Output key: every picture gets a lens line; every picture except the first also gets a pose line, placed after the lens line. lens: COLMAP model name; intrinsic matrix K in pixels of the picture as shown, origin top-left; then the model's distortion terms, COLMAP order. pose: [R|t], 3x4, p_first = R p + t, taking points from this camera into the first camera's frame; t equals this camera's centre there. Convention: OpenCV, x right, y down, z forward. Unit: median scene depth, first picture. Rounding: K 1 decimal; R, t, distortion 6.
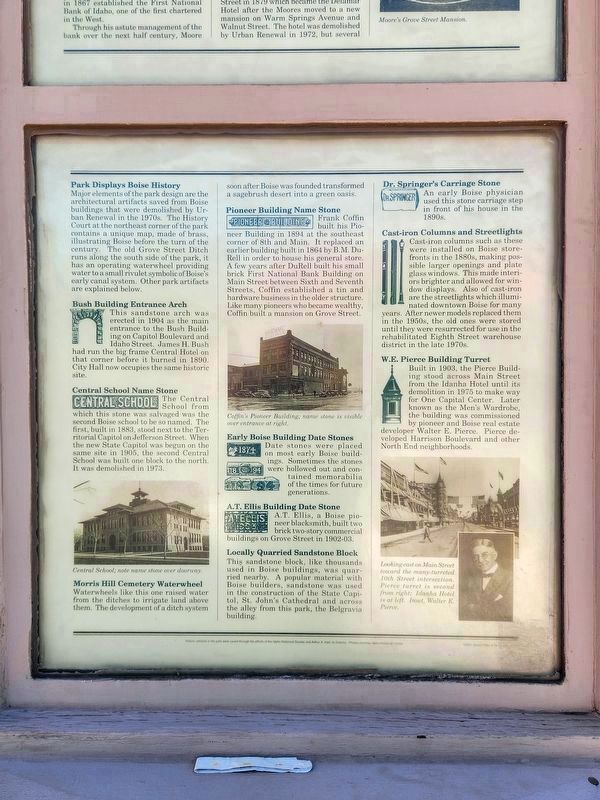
lens RADIAL K [[533.6, 0, 305.1], [0, 533.6, 400.8], [0, 0, 1]] dist [0.048115, -0.037340]
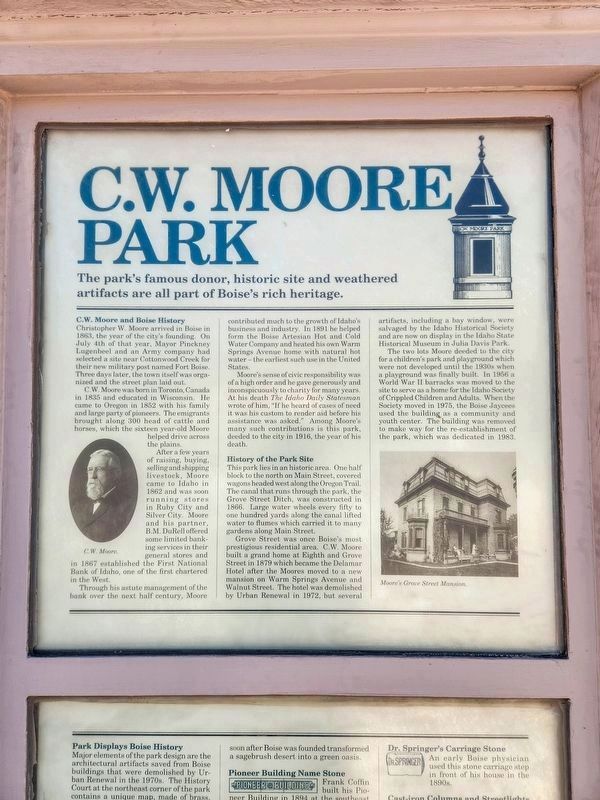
lens RADIAL K [[533.6, 0, 303.3], [0, 533.6, 398.1], [0, 0, 1]] dist [0.048115, -0.037340]
pose [[0.999975, -0.003585, 0.006126, -0.014404], [0.003945, 0.998201, -0.059826, -0.984526], [-0.005900, 0.059849, 0.998190, -0.031958]]
